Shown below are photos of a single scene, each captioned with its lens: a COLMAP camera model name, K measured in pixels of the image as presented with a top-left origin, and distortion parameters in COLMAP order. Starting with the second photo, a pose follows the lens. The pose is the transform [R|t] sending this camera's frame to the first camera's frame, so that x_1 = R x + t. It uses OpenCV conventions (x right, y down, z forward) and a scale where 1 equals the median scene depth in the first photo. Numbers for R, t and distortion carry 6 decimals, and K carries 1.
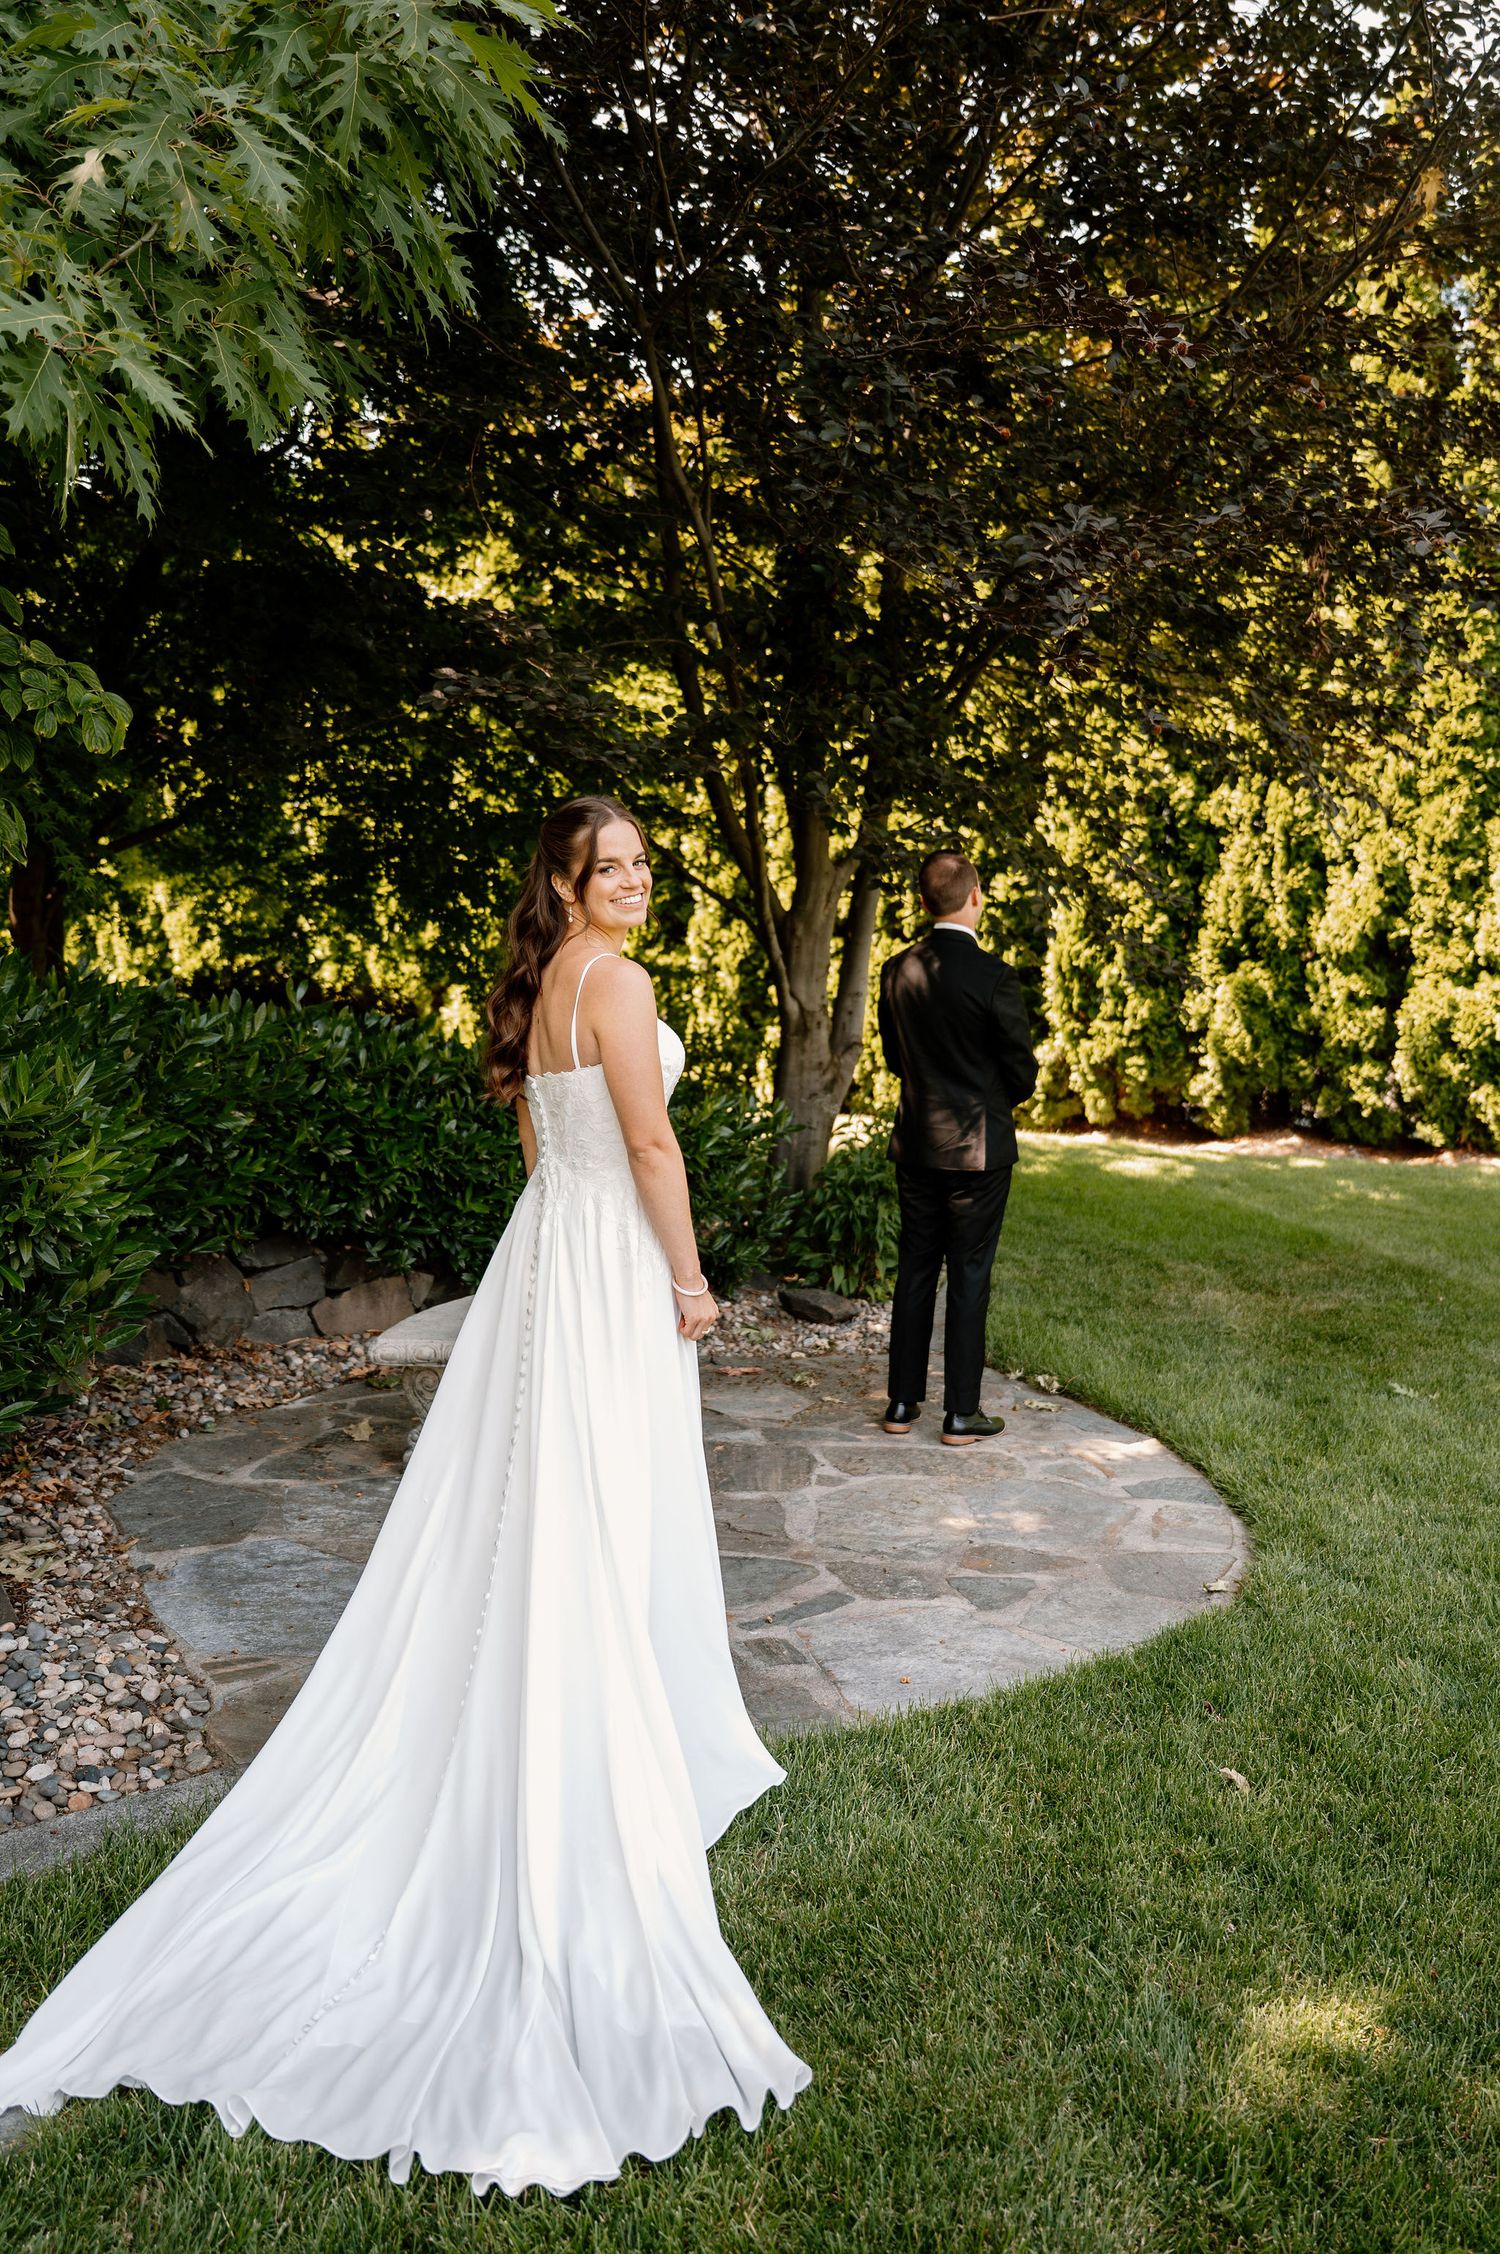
lens RADIAL K [[2362.2, 0, 750.0], [0, 2362.2, 1127.0], [0, 0, 1]] dist [0.011584, -0.007082]
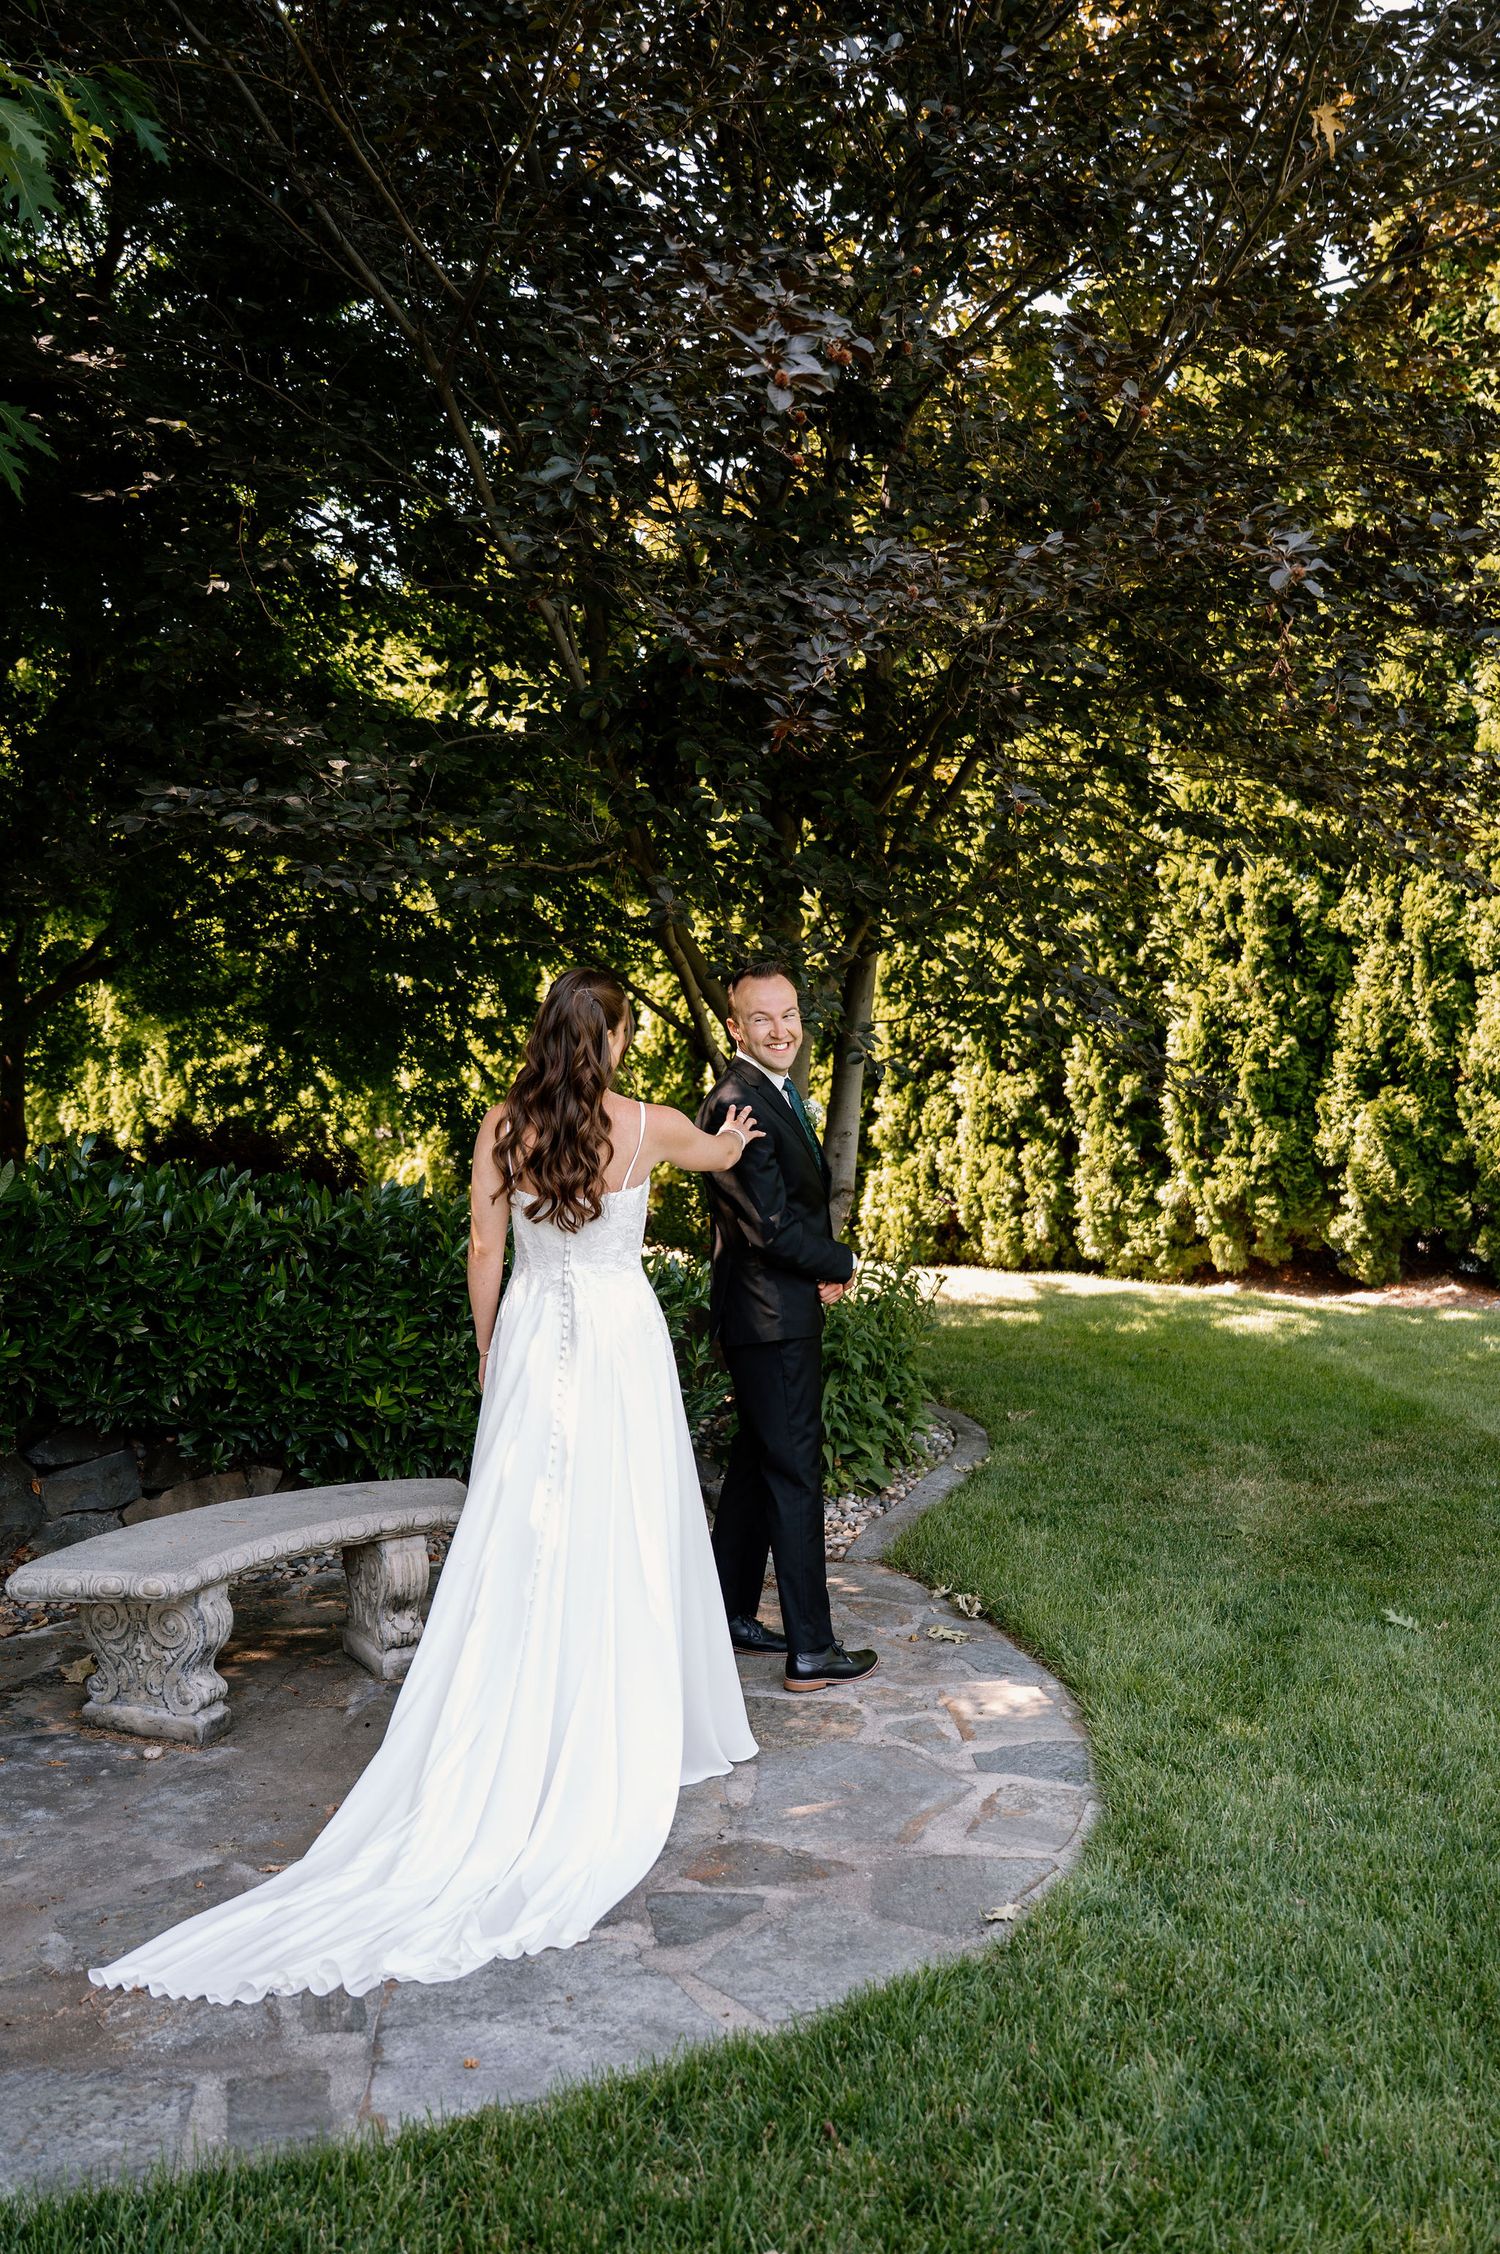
lens RADIAL K [[2362.2, 0, 750.0], [0, 2362.2, 1127.0], [0, 0, 1]] dist [0.011584, -0.007082]
pose [[0.990433, -0.022128, -0.136209, 0.094021], [0.013959, 0.998062, -0.060645, -0.004608], [0.137287, 0.058163, 0.988822, 0.095613]]
